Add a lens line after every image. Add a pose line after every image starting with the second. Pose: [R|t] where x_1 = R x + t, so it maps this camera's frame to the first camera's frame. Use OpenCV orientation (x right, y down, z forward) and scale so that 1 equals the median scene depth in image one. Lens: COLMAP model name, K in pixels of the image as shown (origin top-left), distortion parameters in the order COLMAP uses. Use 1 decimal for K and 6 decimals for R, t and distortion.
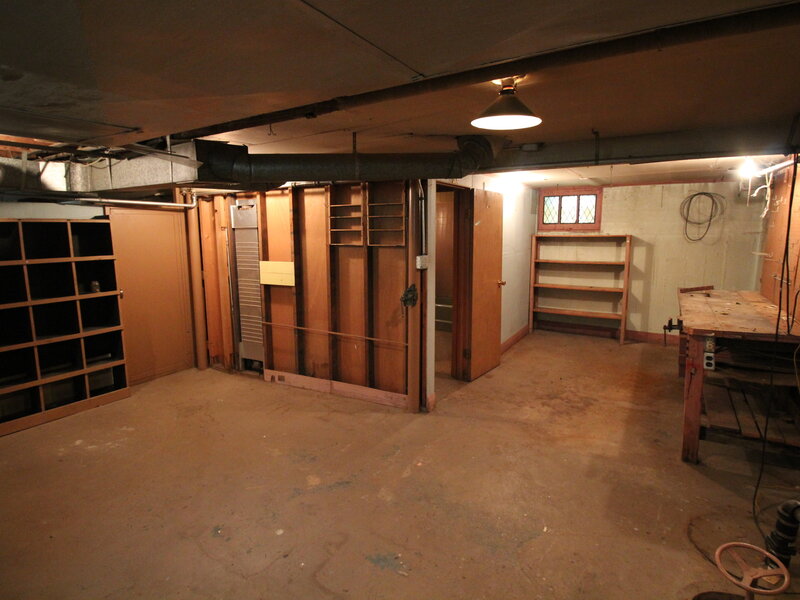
lens RADIAL K [[415.8, 0, 401.2], [0, 415.8, 288.8], [0, 0, 1]] dist [0.003851, -0.015478]
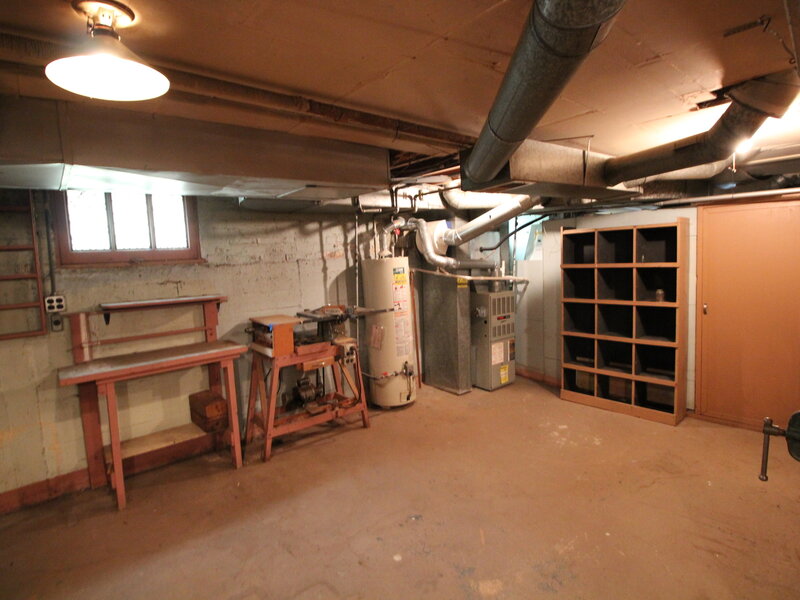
lens RADIAL K [[415.8, 0, 401.2], [0, 415.8, 288.8], [0, 0, 1]] dist [0.003851, -0.015478]
pose [[-0.285747, 0.088674, -0.954194, 0.348818], [-0.087030, 0.989194, 0.117989, -0.085079], [0.954345, 0.116759, -0.274941, 0.750626]]
